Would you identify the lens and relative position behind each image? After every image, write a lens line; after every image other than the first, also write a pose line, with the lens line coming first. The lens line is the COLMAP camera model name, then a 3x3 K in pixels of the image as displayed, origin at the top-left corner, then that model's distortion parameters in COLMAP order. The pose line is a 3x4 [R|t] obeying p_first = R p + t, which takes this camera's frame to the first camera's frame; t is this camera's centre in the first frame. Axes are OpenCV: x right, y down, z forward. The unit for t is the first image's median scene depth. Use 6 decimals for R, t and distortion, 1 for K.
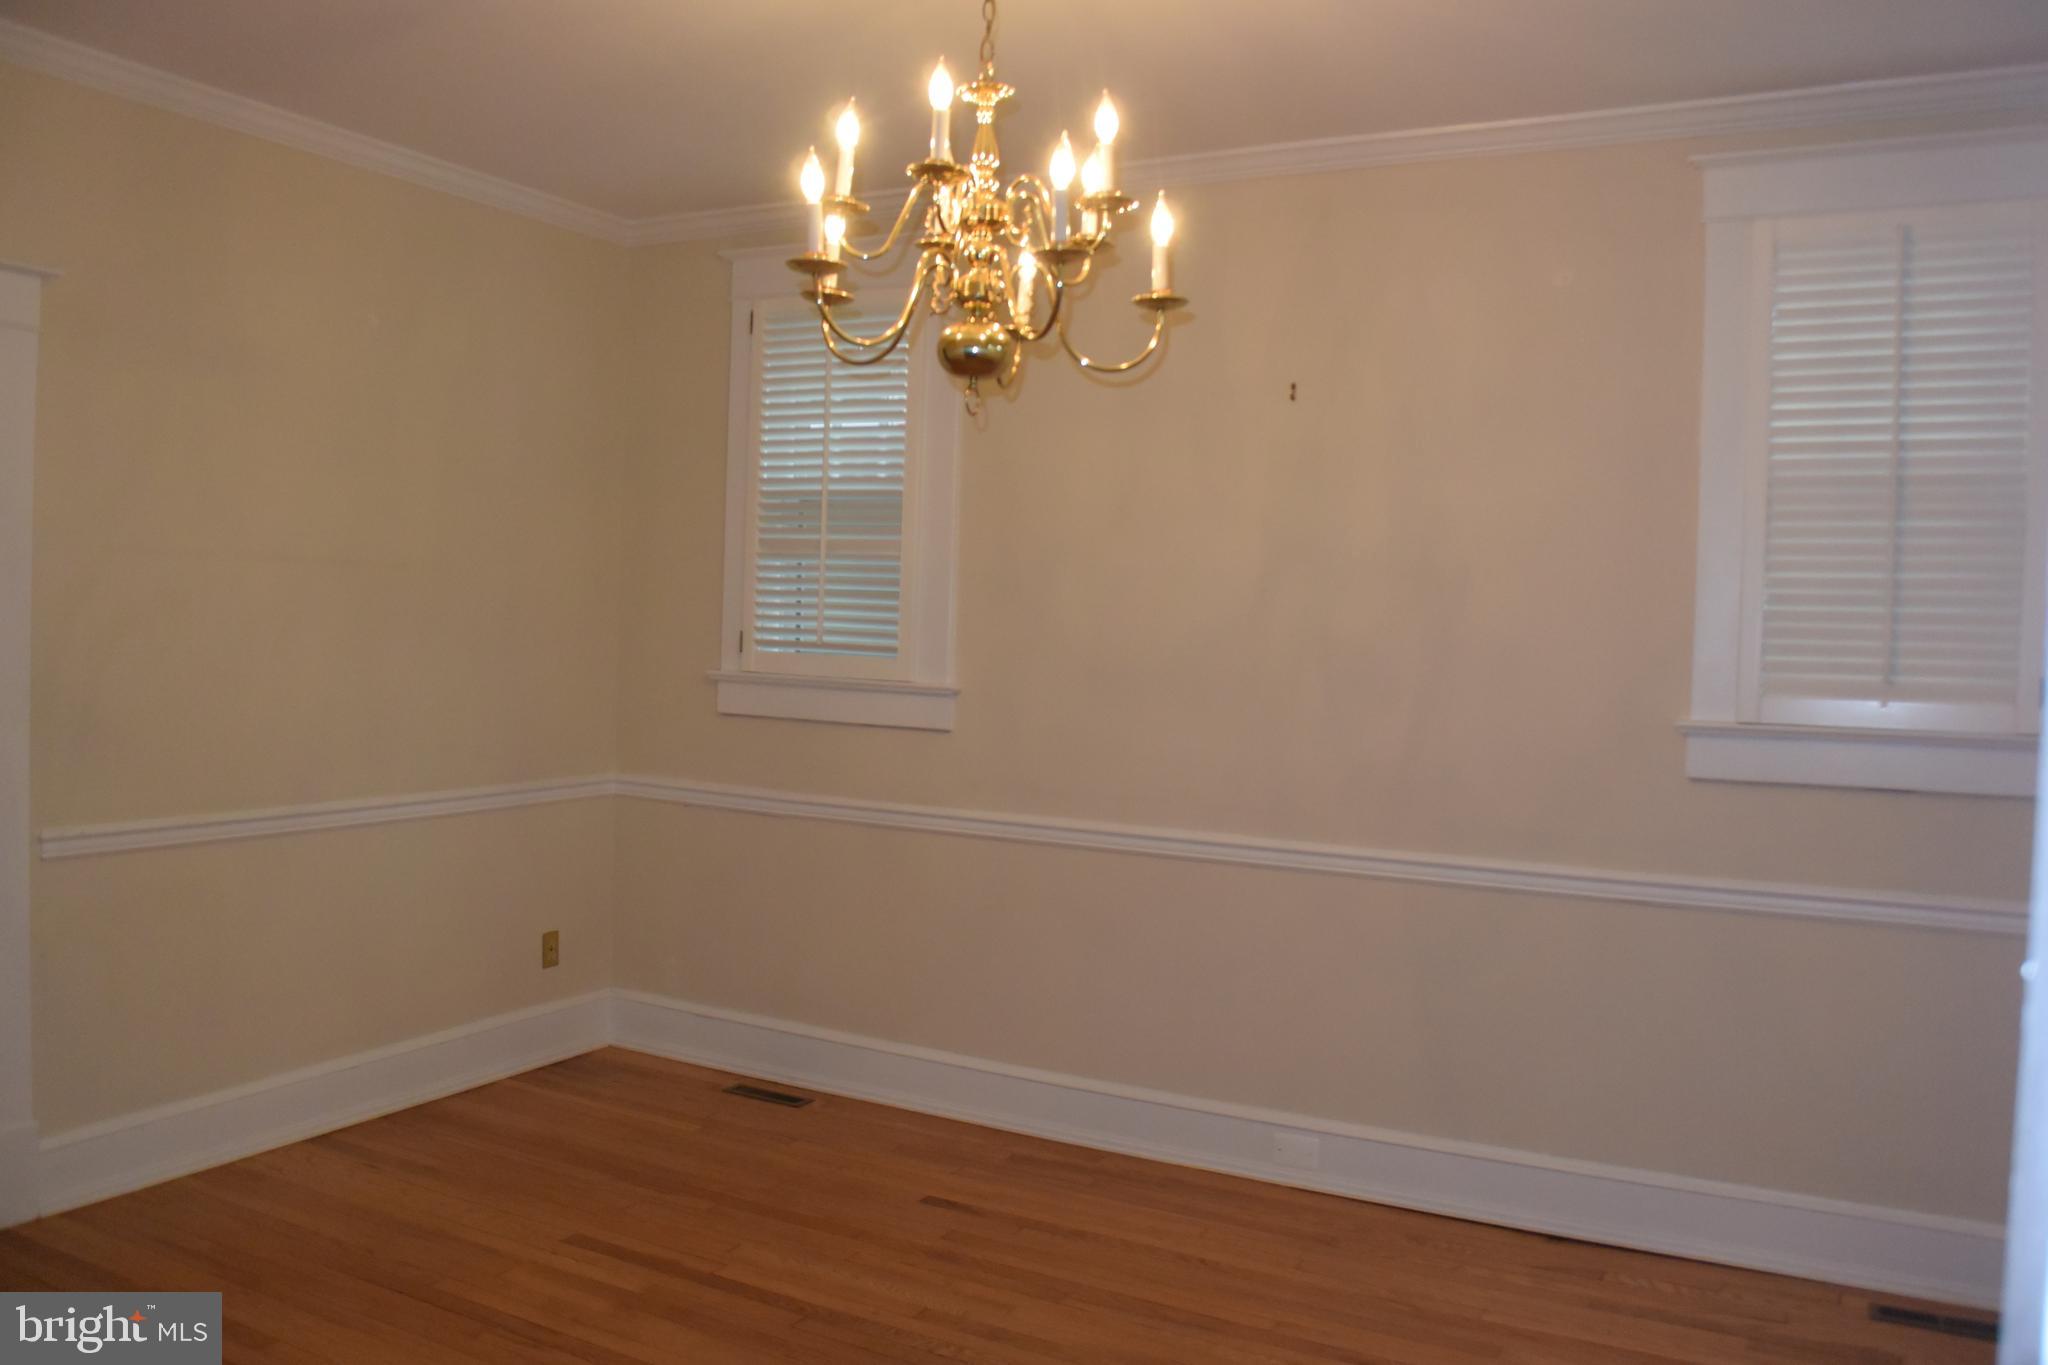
lens RADIAL K [[1601.4, 0, 1032.6], [0, 1601.4, 688.5], [0, 0, 1]] dist [-0.121701, 0.066215]
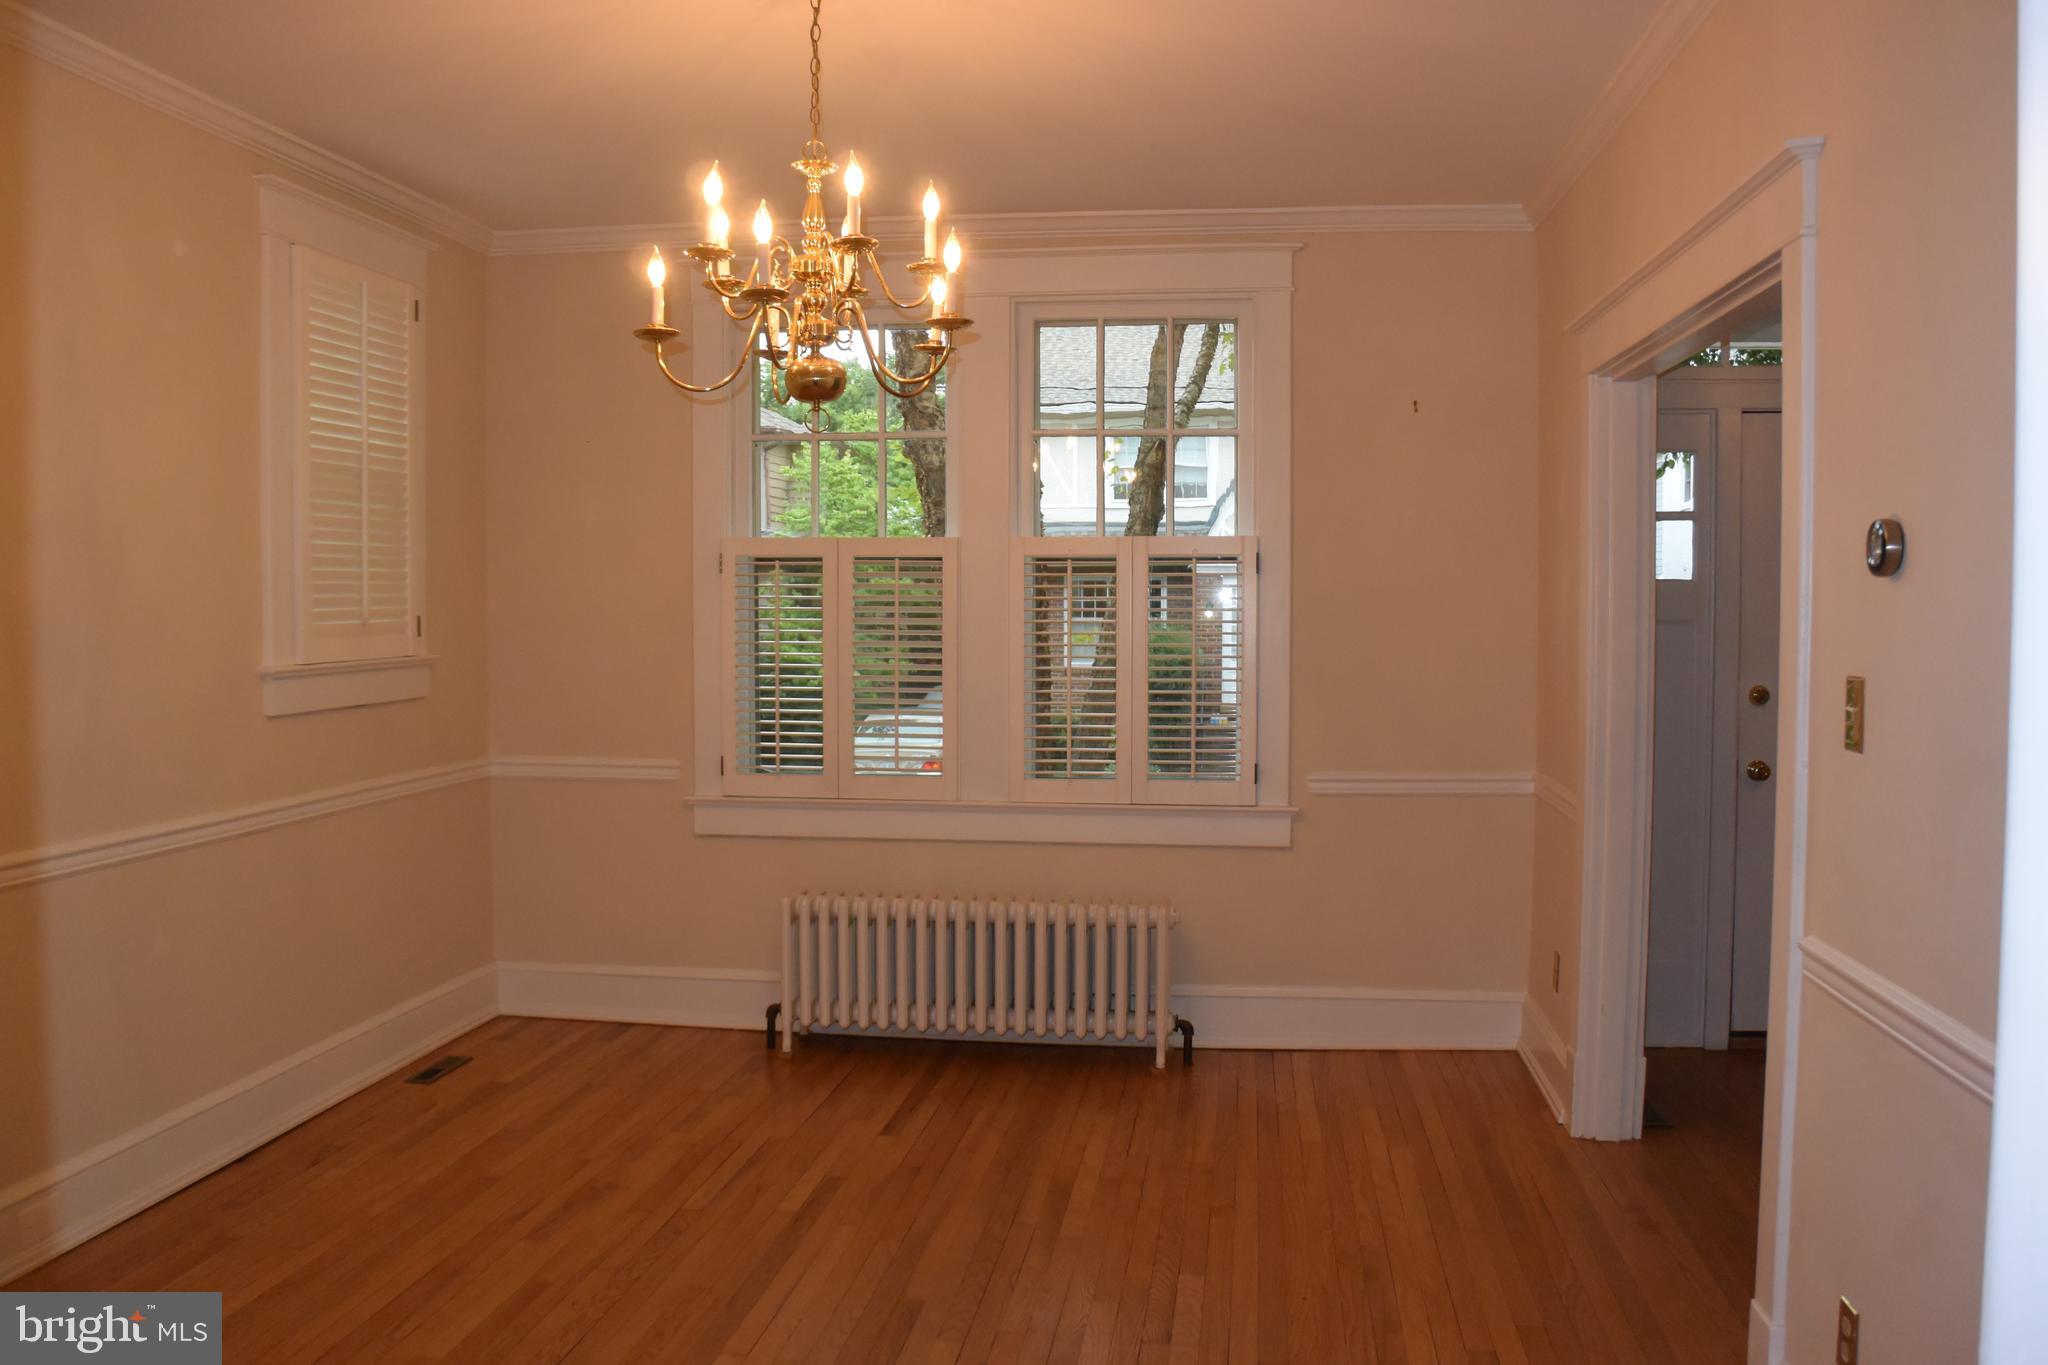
lens RADIAL K [[1601.4, 0, 1030.4], [0, 1601.4, 679.7], [0, 0, 1]] dist [-0.121701, 0.066215]
pose [[-0.318493, -0.087283, 0.943898, -0.863049], [0.013780, 0.995220, 0.096679, -0.075395], [-0.947825, 0.043798, -0.315768, 0.851903]]
